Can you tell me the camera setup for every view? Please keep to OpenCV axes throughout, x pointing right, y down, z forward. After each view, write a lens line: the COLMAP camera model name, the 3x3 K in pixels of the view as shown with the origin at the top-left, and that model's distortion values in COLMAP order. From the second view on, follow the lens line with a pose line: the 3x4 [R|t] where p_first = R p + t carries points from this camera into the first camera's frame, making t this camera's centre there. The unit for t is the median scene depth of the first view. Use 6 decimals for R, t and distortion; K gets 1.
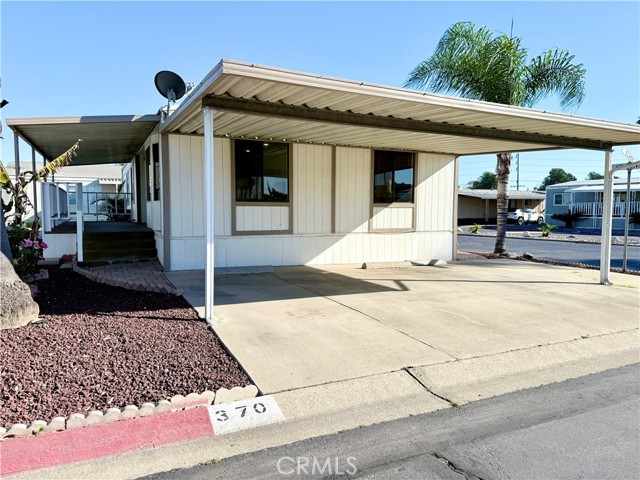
lens RADIAL K [[439.0, 0, 318.6], [0, 439.0, 239.7], [0, 0, 1]] dist [0.041599, -0.004906]
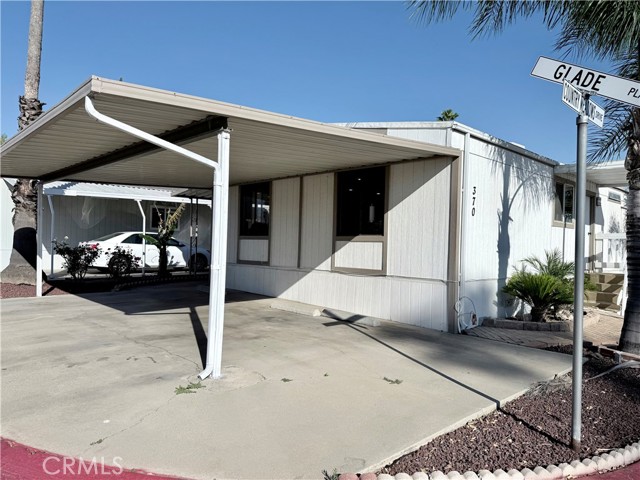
lens RADIAL K [[439.0, 0, 321.6], [0, 439.0, 244.2], [0, 0, 1]] dist [0.041599, -0.004906]
pose [[0.345840, 0.005189, -0.938279, 0.915240], [-0.083526, 0.996185, -0.025278, -0.045687], [0.934568, 0.087112, 0.344954, 0.707420]]
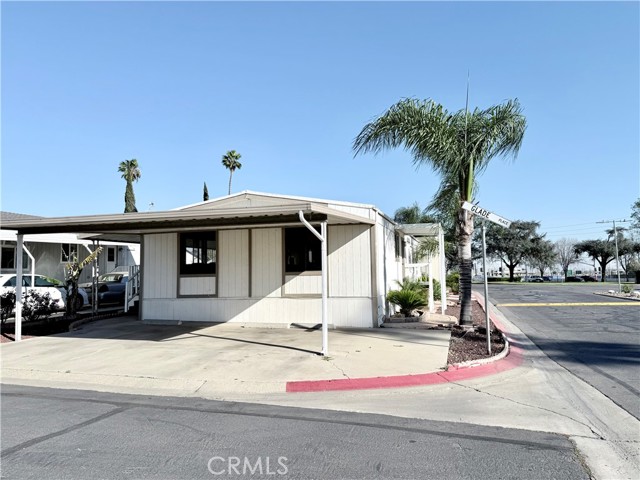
lens RADIAL K [[439.0, 0, 320.0], [0, 439.0, 237.9], [0, 0, 1]] dist [0.041599, -0.004906]
pose [[0.782796, -0.063665, -0.619013, 0.963146], [-0.017989, 0.992022, -0.124778, -0.029635], [0.622018, 0.108812, 0.775405, 0.130592]]
